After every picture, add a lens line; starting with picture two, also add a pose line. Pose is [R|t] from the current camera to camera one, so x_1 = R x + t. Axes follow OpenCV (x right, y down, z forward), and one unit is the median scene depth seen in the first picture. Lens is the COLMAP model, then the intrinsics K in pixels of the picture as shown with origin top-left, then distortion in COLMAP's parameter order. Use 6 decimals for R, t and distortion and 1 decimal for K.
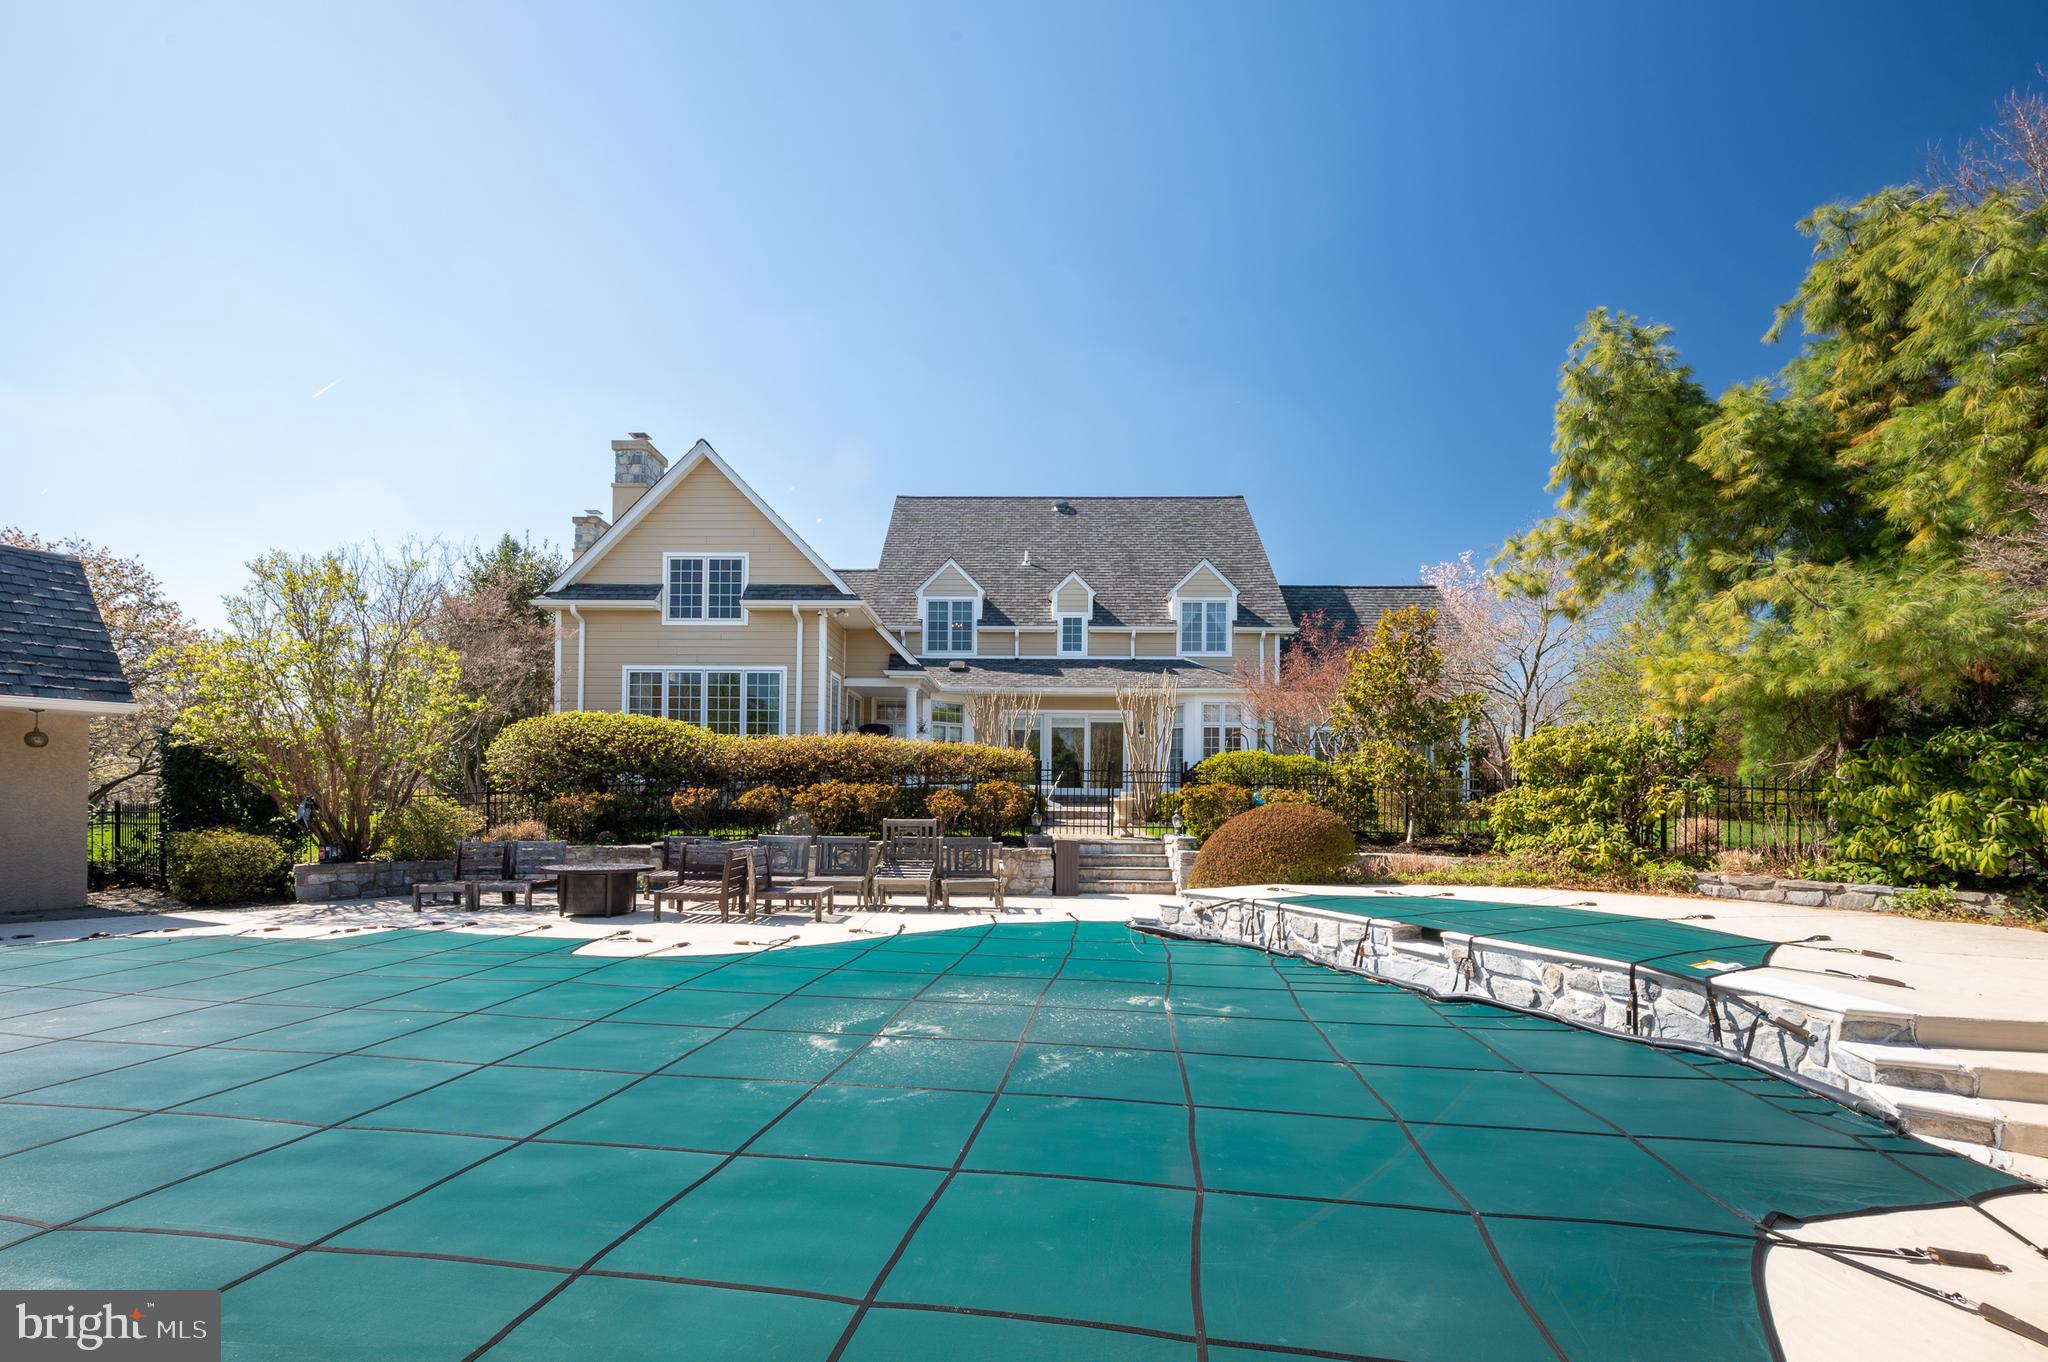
lens RADIAL K [[809.1, 0, 933.8], [0, 809.1, 771.4], [0, 0, 1]] dist [0.001203, -0.000041]
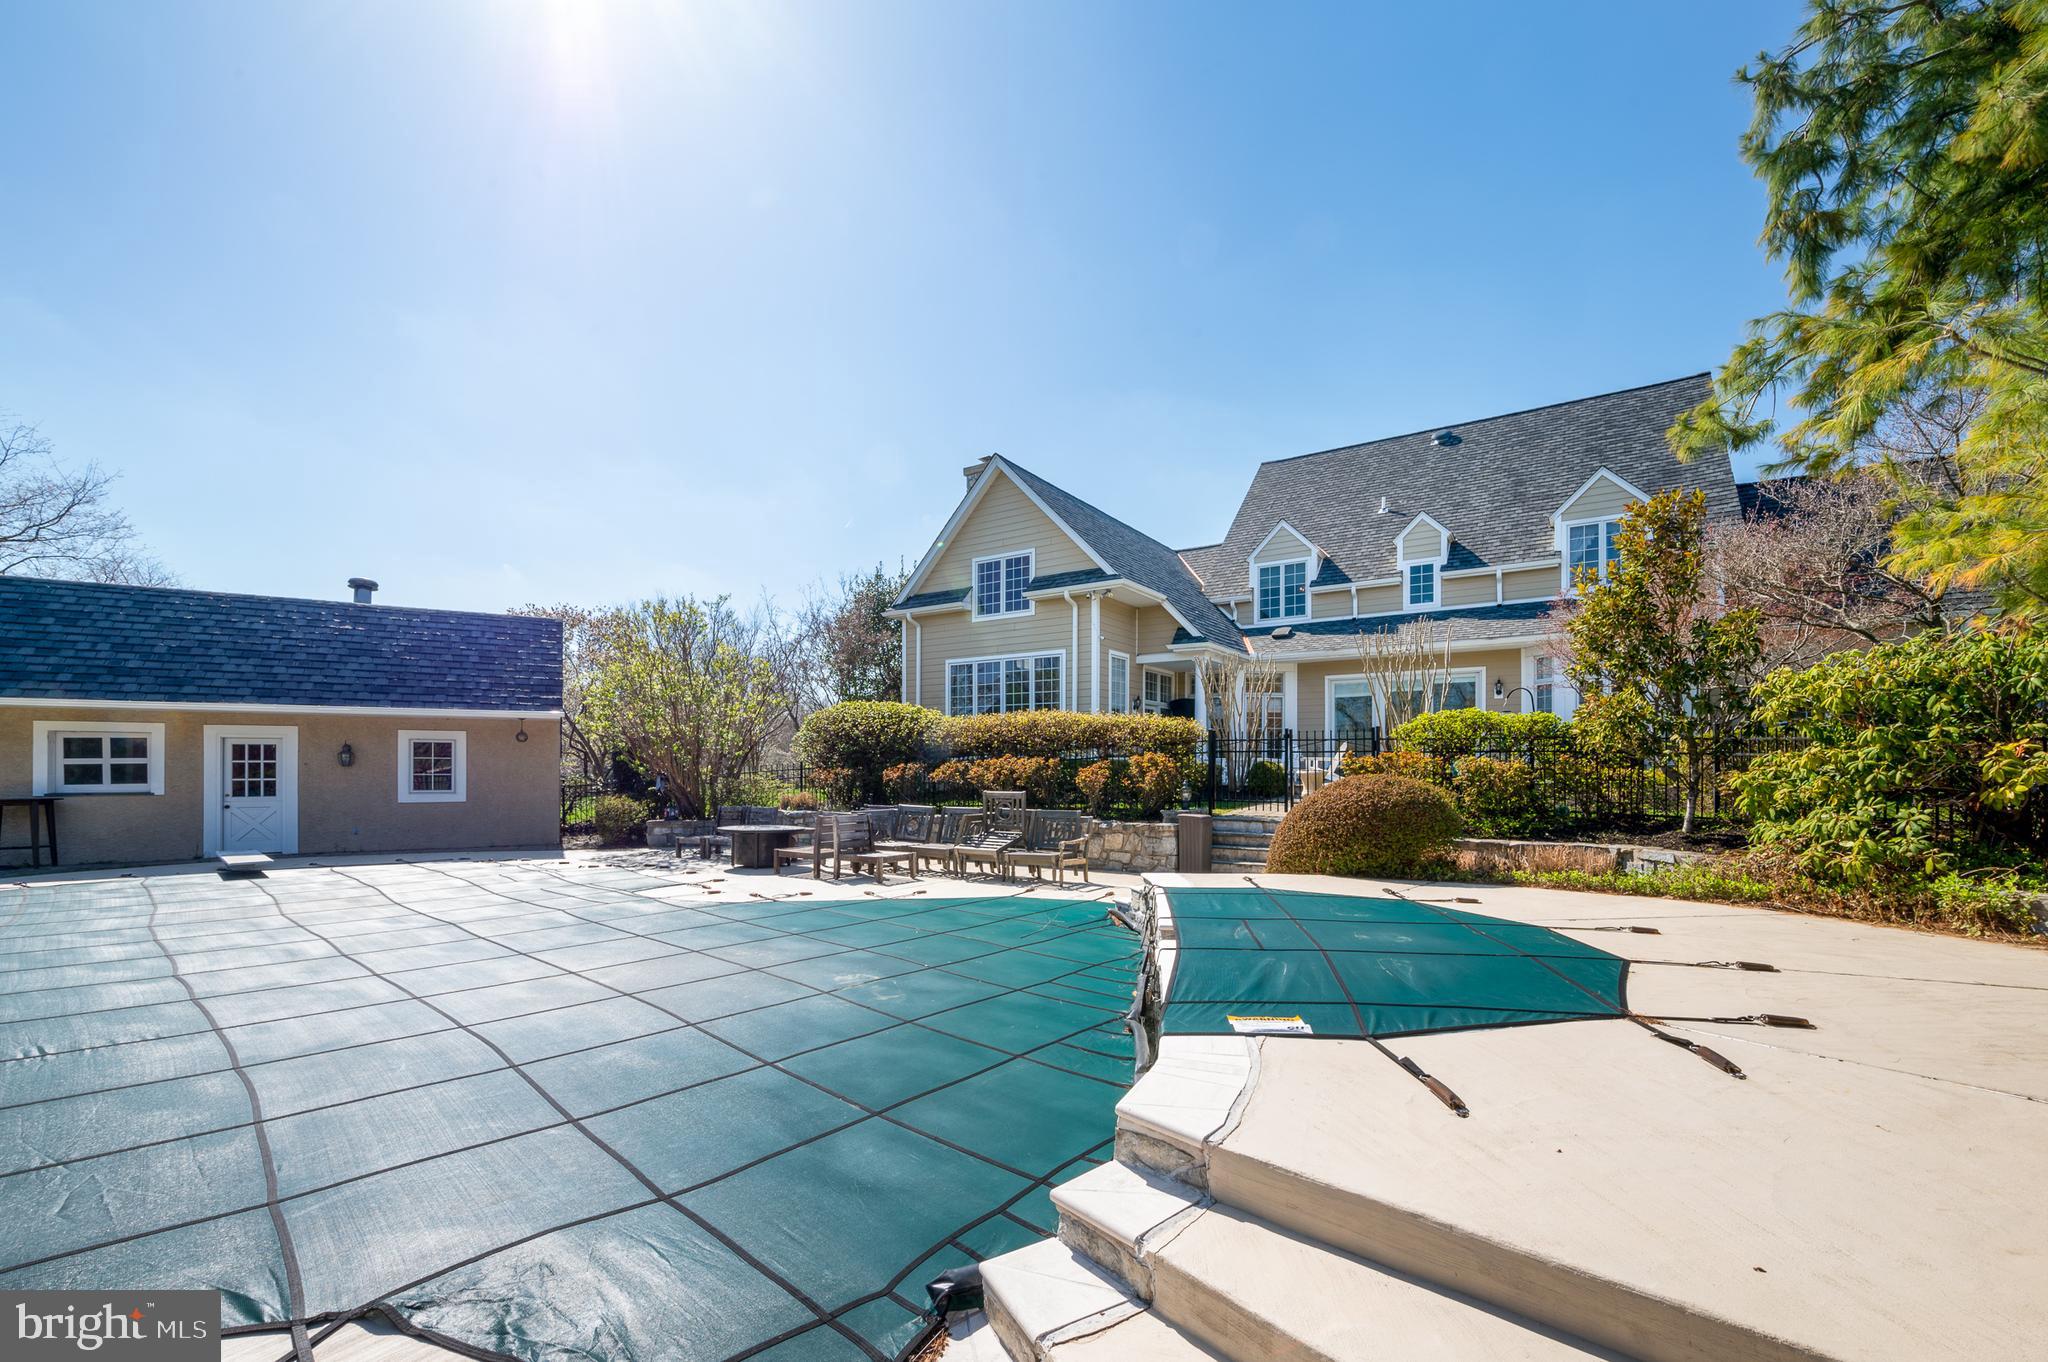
lens RADIAL K [[761.2, 0, 1020.6], [0, 761.2, 757.6], [0, 0, 1]] dist [-0.000835, -0.000071]
pose [[0.871172, -0.013852, -0.490783, 0.250574], [0.019278, 0.999796, 0.006002, 0.005782], [0.490599, -0.014690, 0.871261, 0.090231]]
